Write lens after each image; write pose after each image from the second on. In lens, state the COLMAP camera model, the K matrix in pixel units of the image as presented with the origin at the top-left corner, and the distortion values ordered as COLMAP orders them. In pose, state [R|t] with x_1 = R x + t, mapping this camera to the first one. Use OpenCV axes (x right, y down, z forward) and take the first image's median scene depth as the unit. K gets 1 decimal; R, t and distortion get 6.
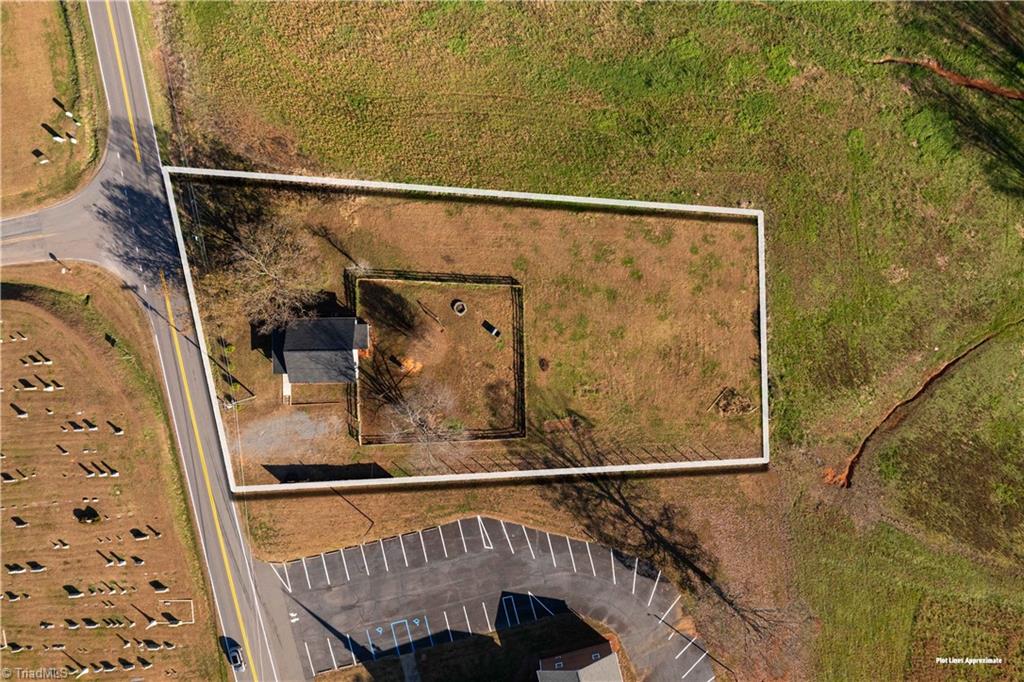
lens RADIAL K [[722.3, 0, 512.0], [0, 722.3, 341.0], [0, 0, 1]] dist [-0.036010, -0.004617]
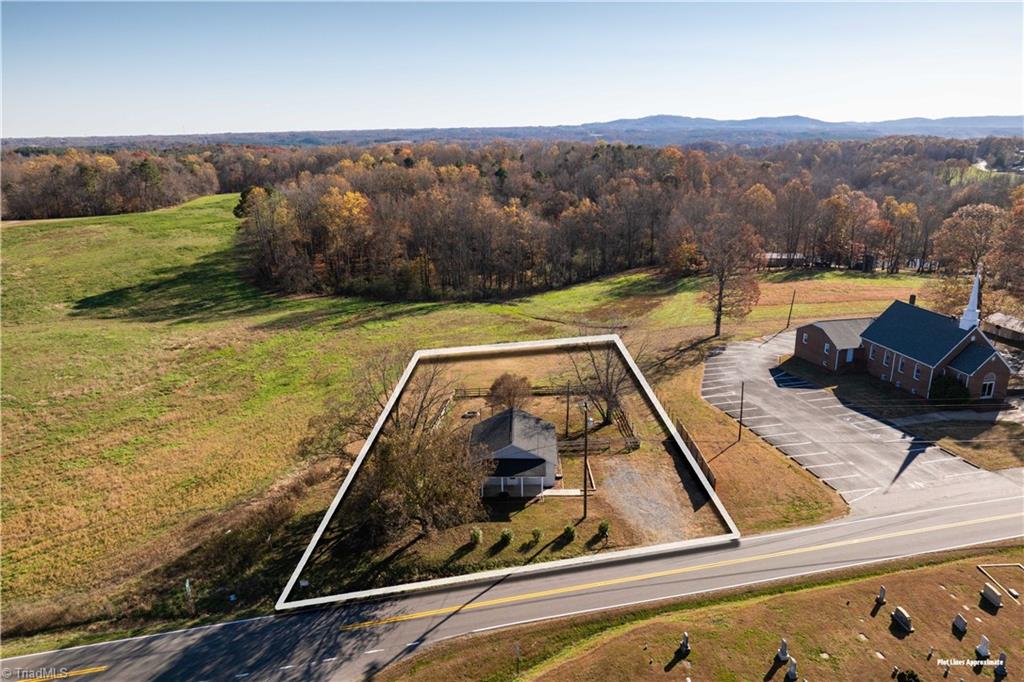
lens RADIAL K [[722.3, 0, 512.0], [0, 722.3, 341.0], [0, 0, 1]] dist [-0.036010, -0.004617]
pose [[0.021686, -0.270771, 0.962399, -0.913360], [0.999114, -0.028867, -0.030636, 0.036809], [0.036077, 0.962211, 0.269905, 0.675050]]
